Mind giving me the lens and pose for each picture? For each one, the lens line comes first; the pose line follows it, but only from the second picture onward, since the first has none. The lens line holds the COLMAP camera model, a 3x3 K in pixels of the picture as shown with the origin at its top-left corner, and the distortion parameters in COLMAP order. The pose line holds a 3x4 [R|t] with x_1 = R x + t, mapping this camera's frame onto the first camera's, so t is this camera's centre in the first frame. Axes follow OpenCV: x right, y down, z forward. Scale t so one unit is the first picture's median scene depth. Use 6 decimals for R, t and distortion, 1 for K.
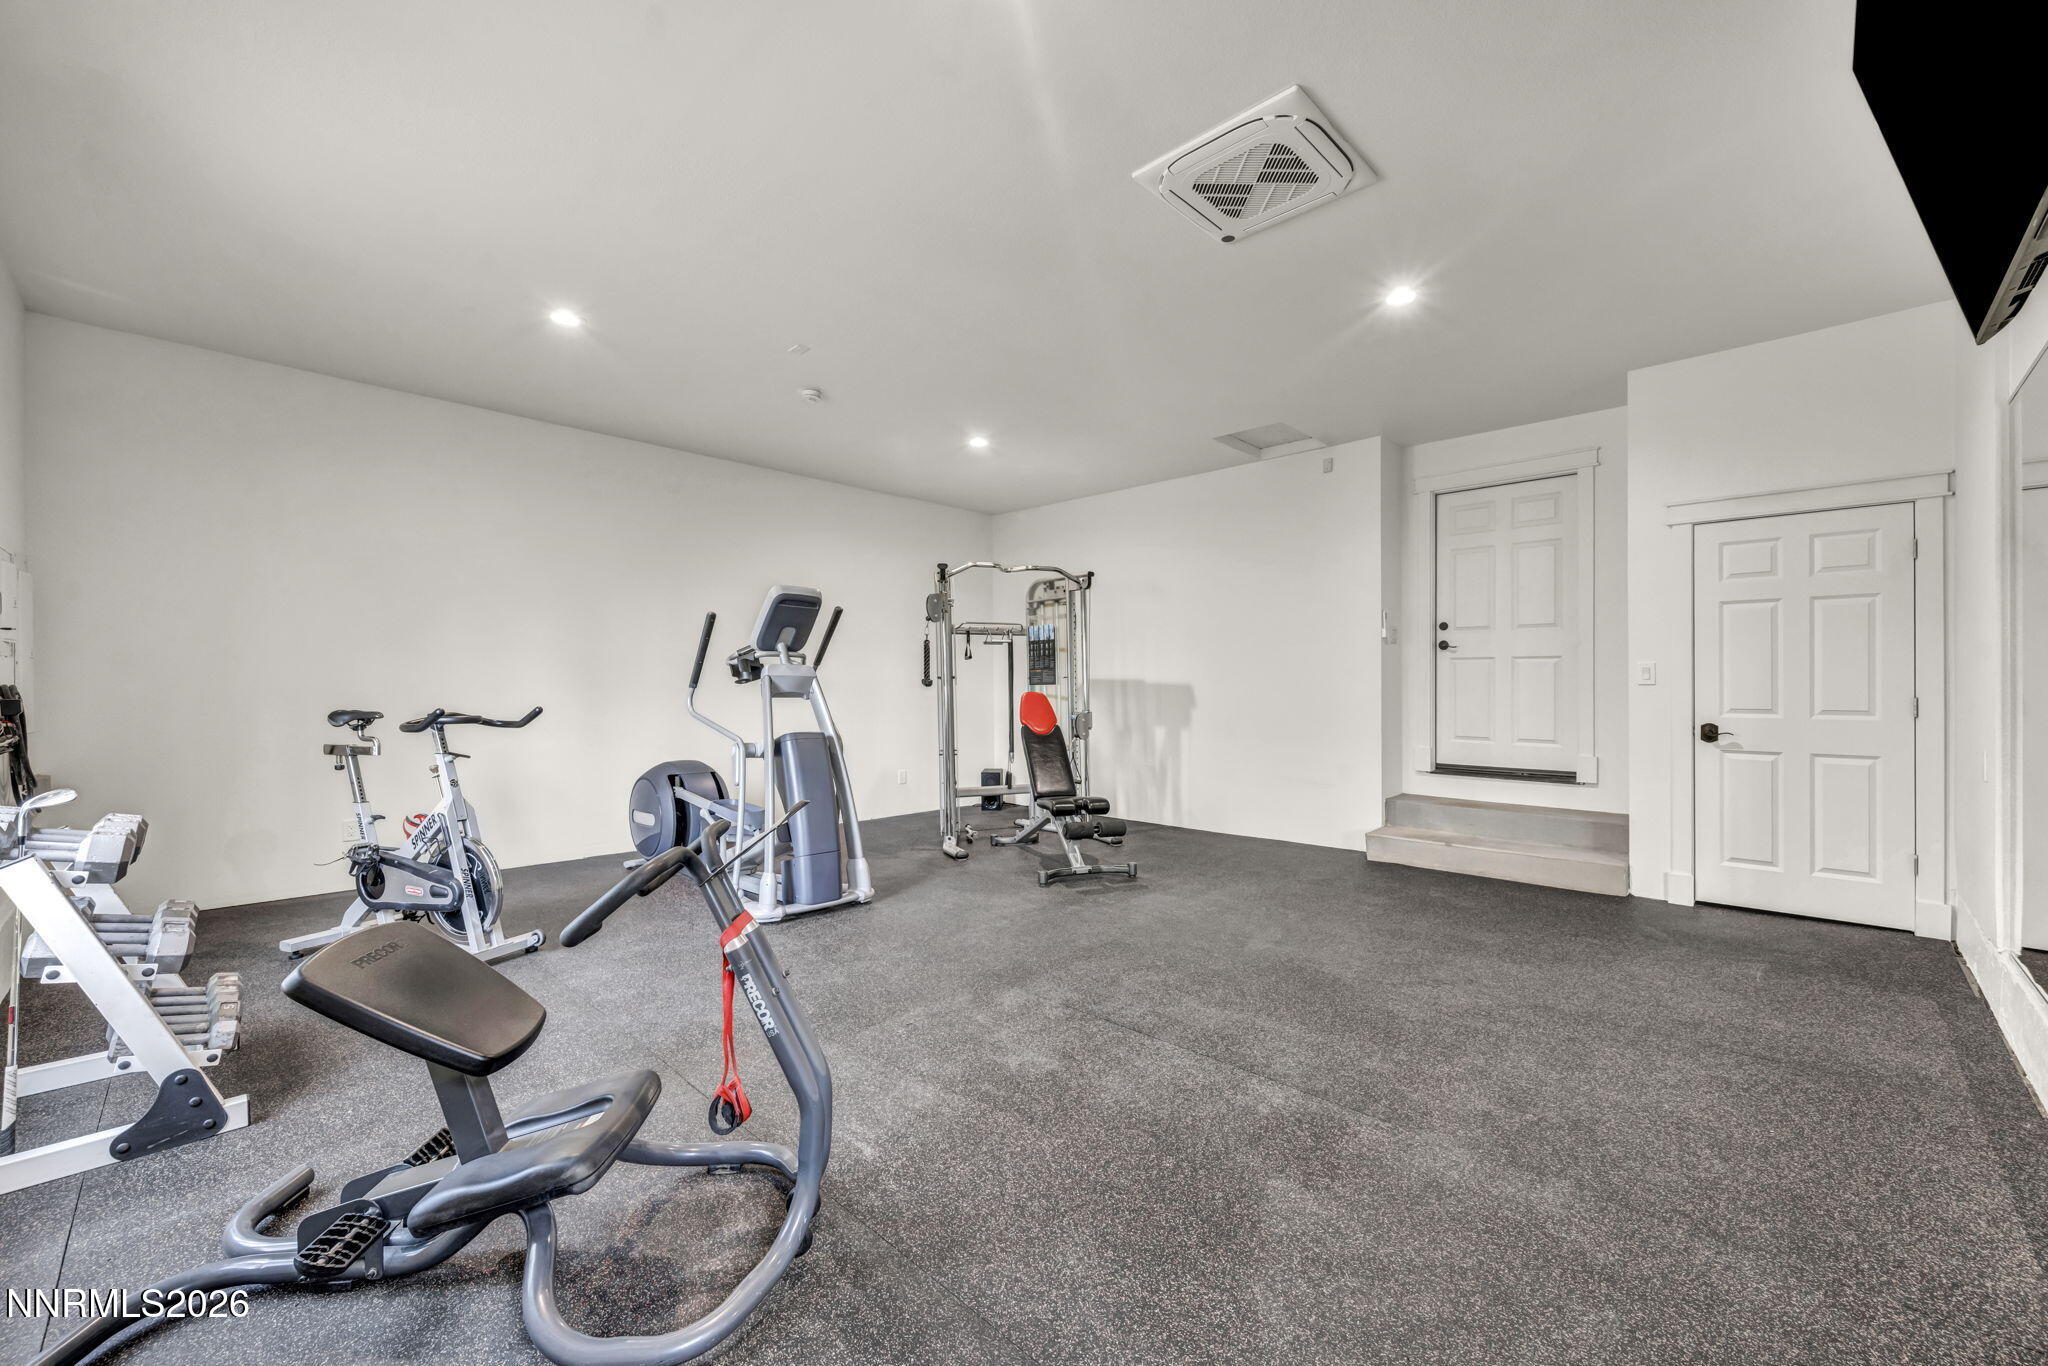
lens RADIAL K [[817.3, 0, 1024.0], [0, 817.3, 683.0], [0, 0, 1]] dist [-0.001573, -0.000046]
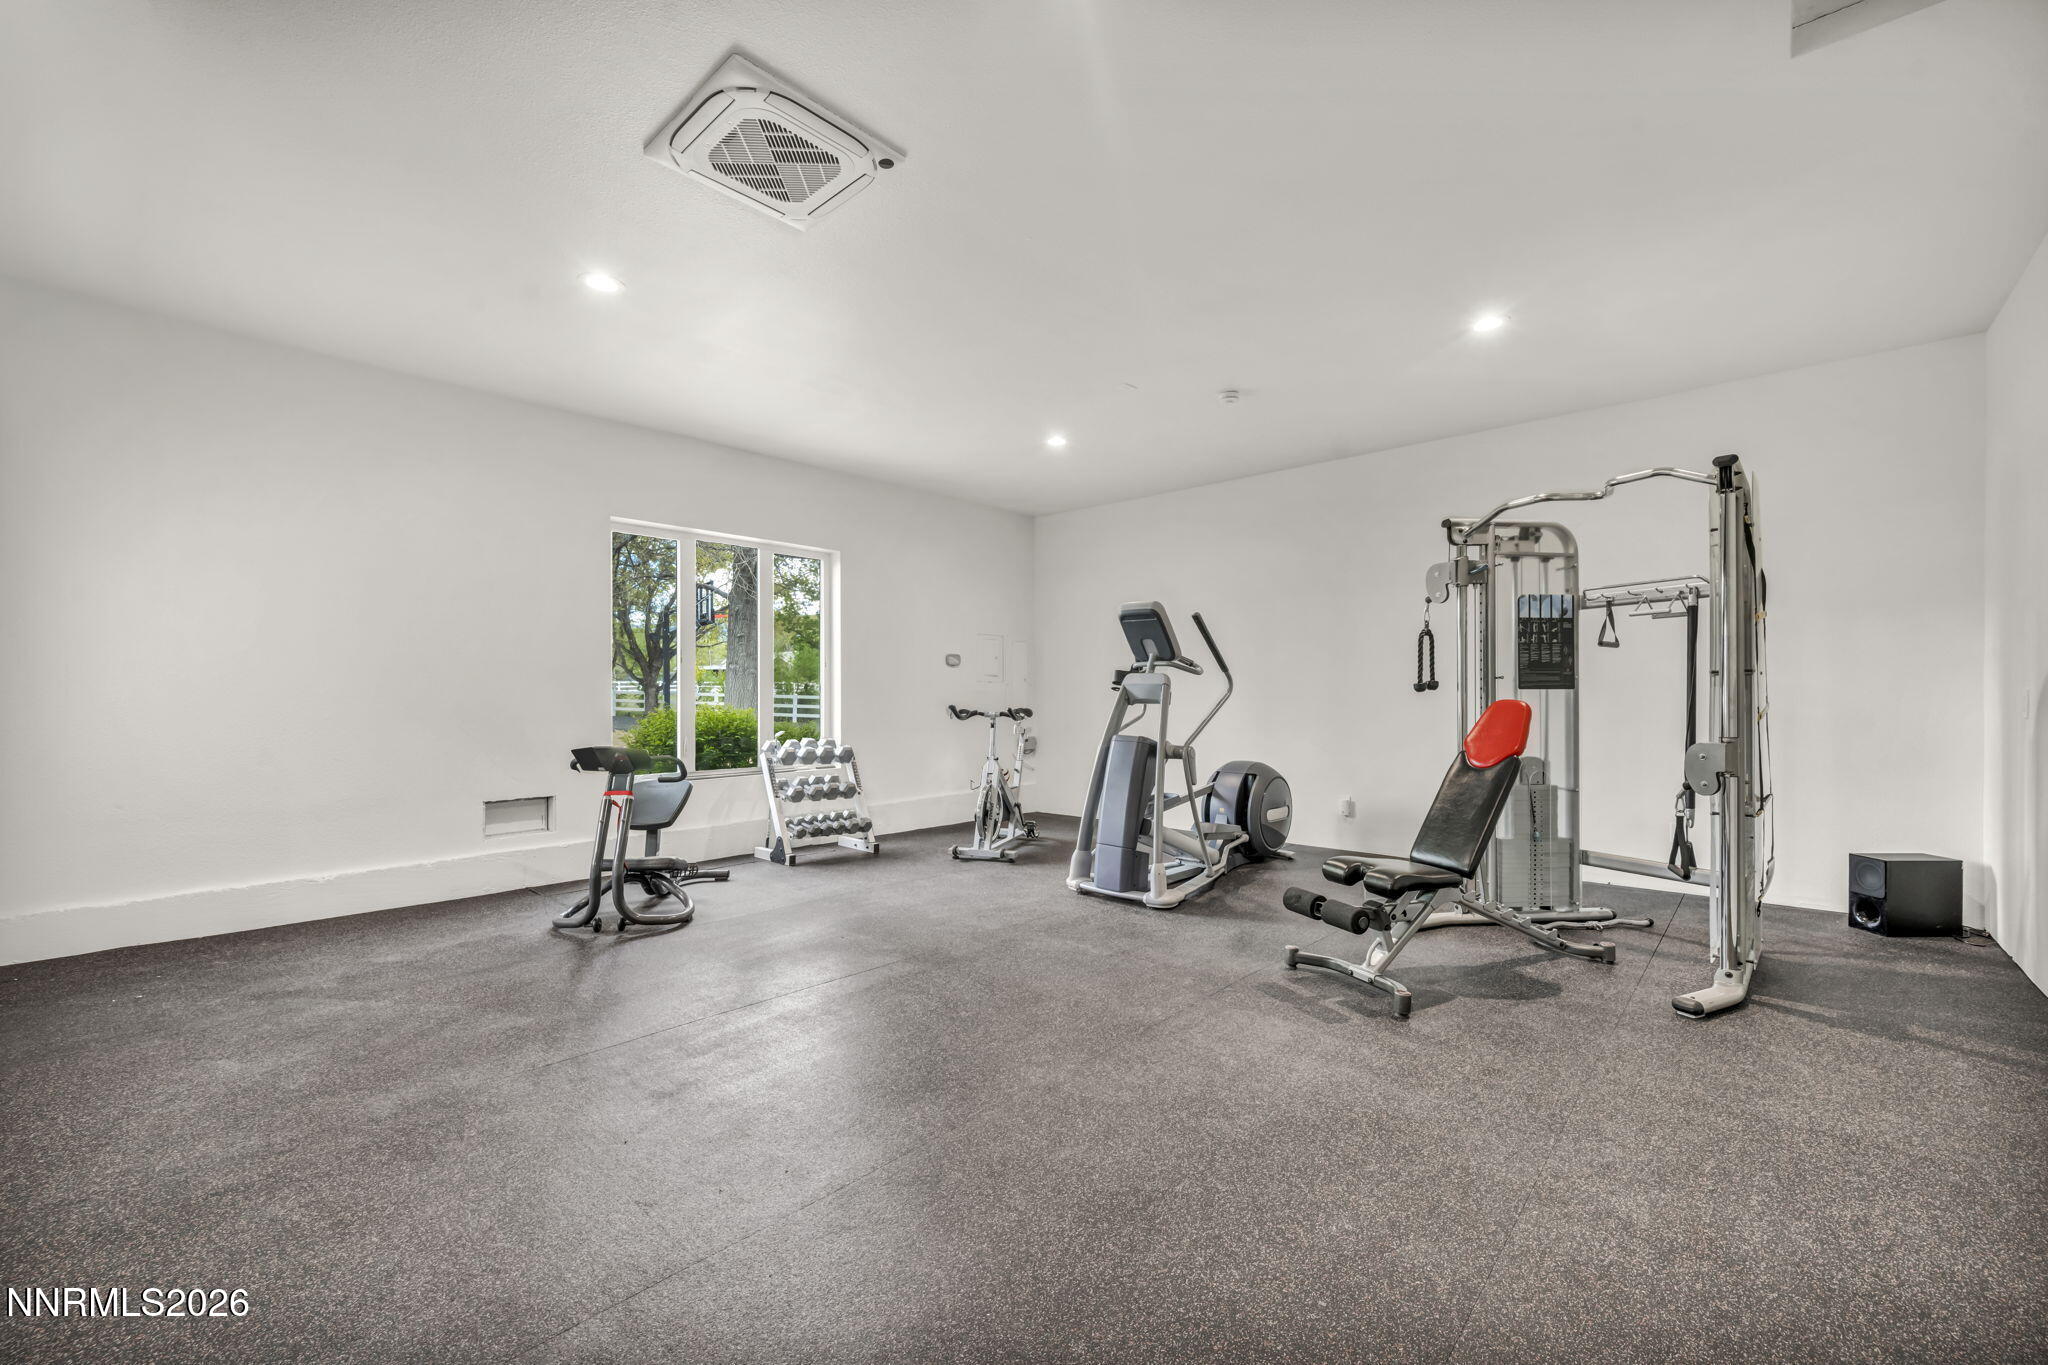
lens RADIAL K [[817.3, 0, 1024.0], [0, 817.3, 682.5], [0, 0, 1]] dist [-0.001573, -0.000046]
pose [[0.032005, -0.016273, -0.999355, 0.869601], [0.007522, 0.999843, -0.016040, 0.008146], [0.999459, -0.007004, 0.032122, 0.874160]]
